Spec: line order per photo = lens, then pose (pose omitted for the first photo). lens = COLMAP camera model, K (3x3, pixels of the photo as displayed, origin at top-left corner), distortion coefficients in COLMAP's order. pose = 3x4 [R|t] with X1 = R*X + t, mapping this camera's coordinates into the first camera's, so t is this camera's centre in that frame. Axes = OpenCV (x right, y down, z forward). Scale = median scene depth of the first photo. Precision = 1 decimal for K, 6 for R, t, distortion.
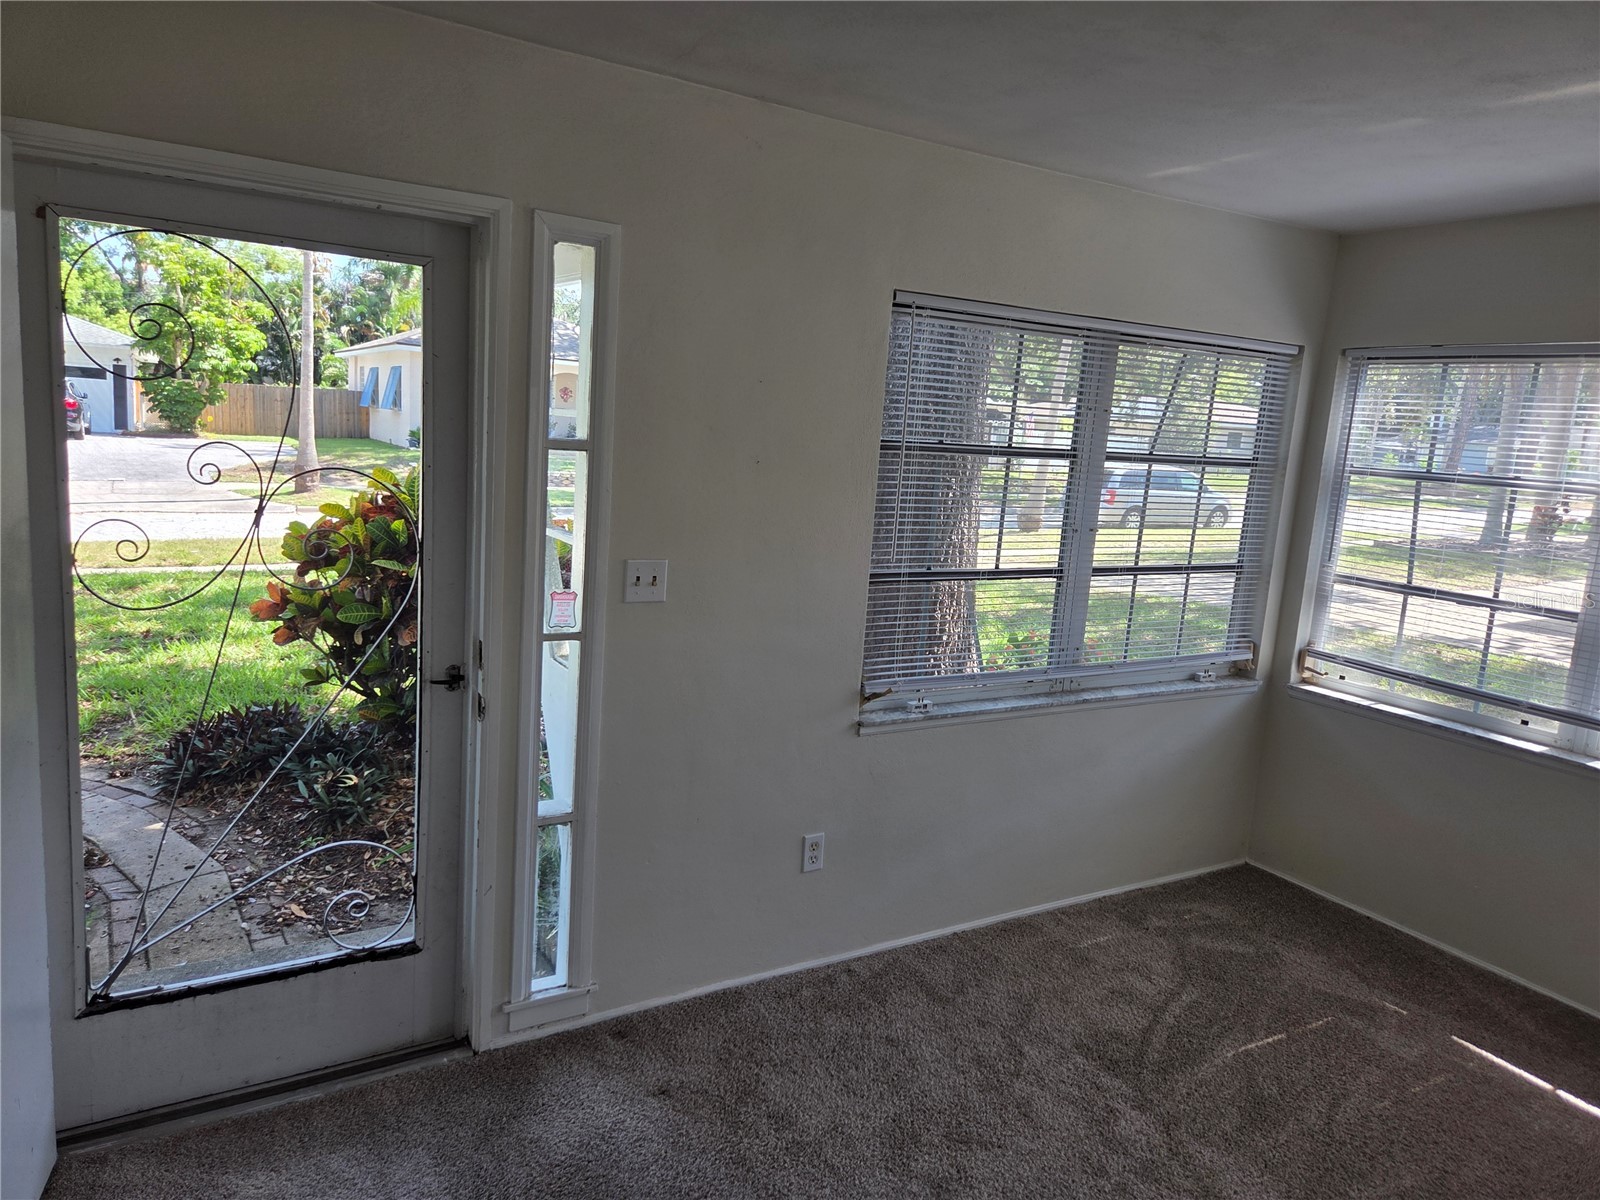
lens RADIAL K [[1066.1, 0, 795.0], [0, 1066.1, 600.5], [0, 0, 1]] dist [0.056956, -0.045647]
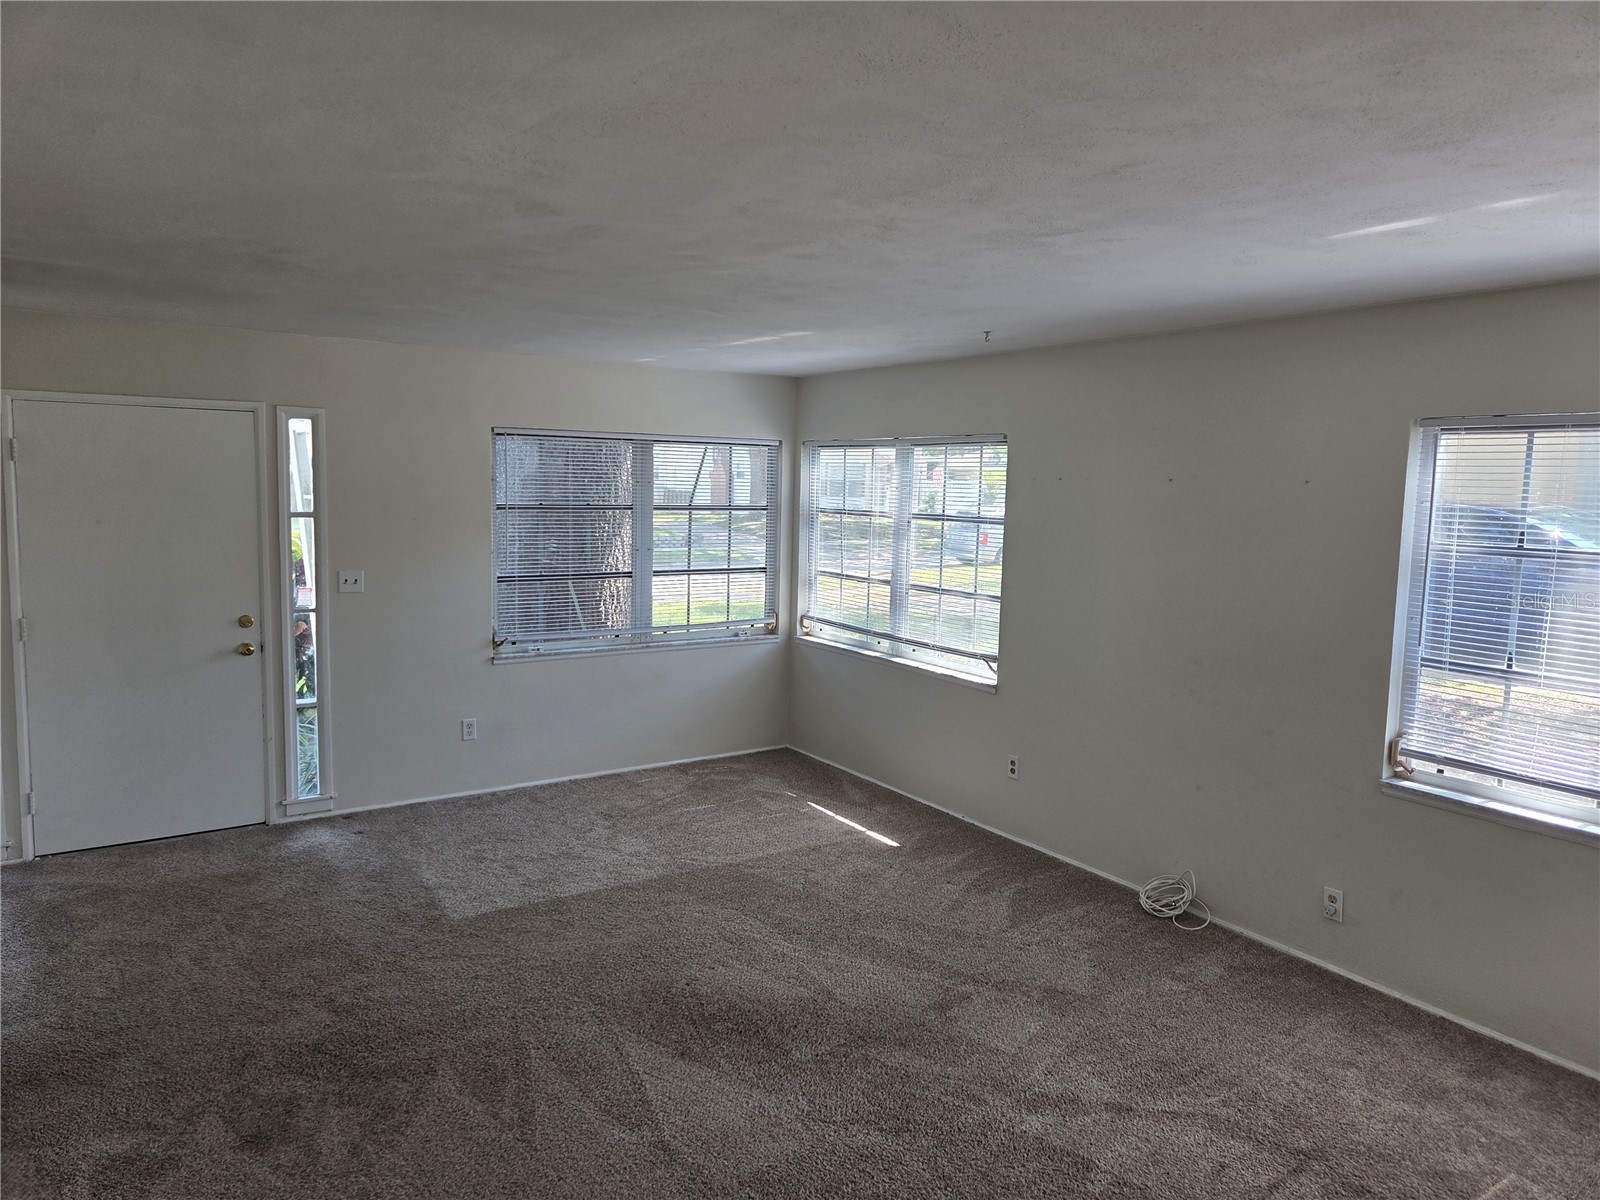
lens RADIAL K [[1066.1, 0, 805.7], [0, 1066.1, 592.1], [0, 0, 1]] dist [0.056956, -0.045647]
pose [[0.997932, -0.050054, 0.040319, 0.420547], [0.052352, 0.996936, -0.058125, 0.109233], [-0.037286, 0.060115, 0.997495, -0.695073]]
